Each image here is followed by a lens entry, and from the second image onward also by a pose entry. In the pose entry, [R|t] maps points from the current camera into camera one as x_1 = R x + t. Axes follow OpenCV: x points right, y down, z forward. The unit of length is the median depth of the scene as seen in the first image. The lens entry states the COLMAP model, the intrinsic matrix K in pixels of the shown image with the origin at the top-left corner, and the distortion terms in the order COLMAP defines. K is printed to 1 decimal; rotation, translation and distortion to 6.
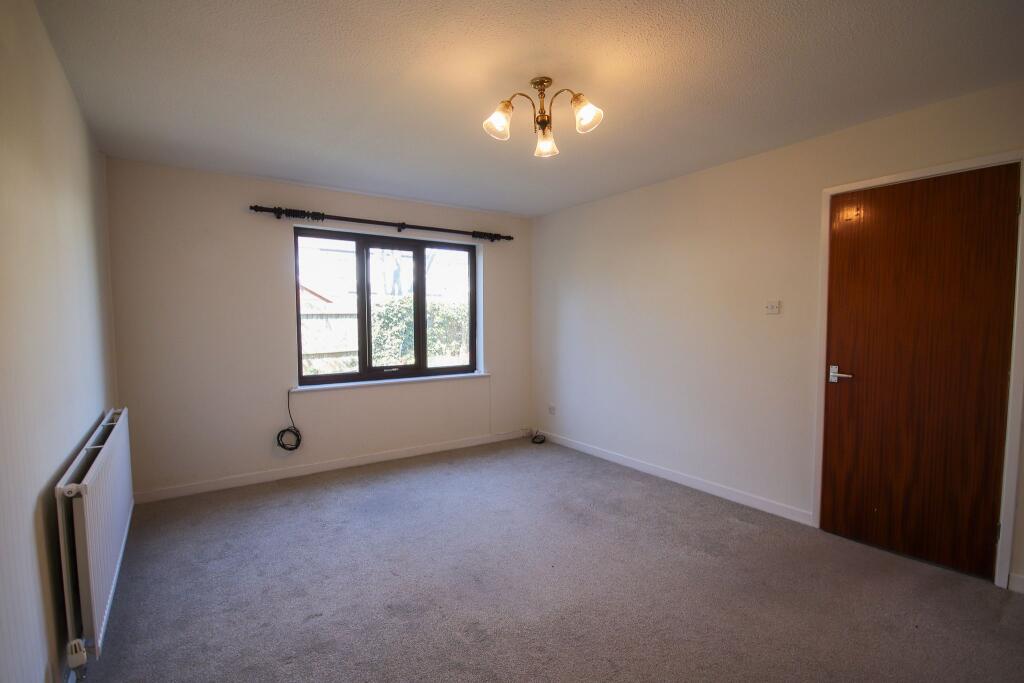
lens RADIAL K [[484.8, 0, 515.2], [0, 484.8, 353.5], [0, 0, 1]] dist [-0.002253, -0.000377]
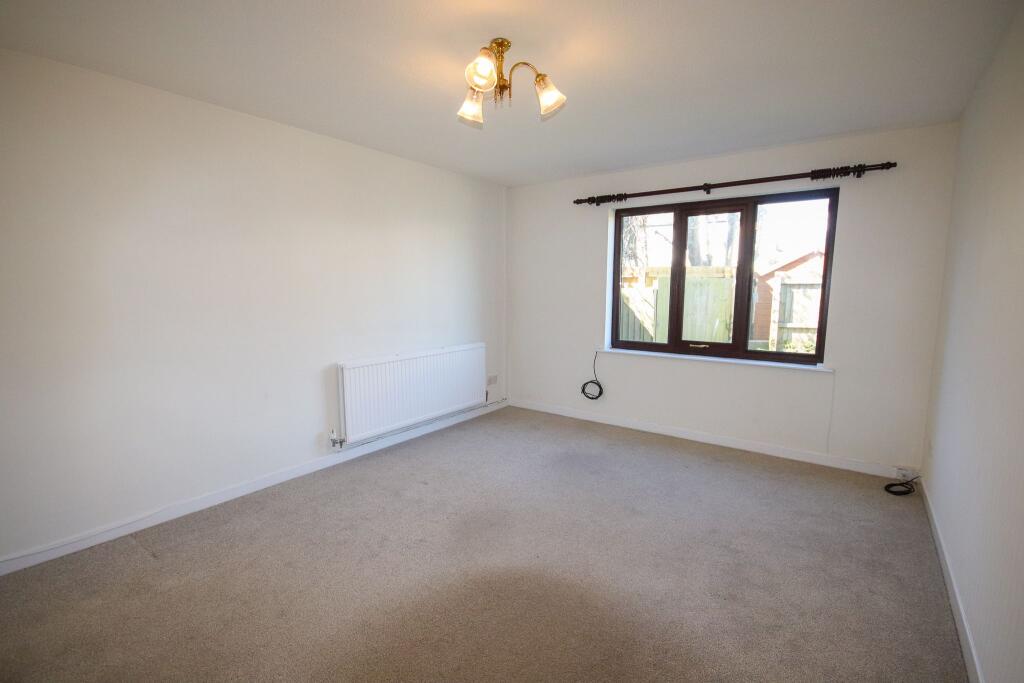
lens RADIAL K [[484.8, 0, 515.2], [0, 484.8, 353.5], [0, 0, 1]] dist [-0.002253, -0.000377]
pose [[0.295600, 0.131235, -0.946255, 0.544890], [-0.071693, 0.990773, 0.115014, -0.034747], [0.952618, 0.033841, 0.302281, 0.394527]]
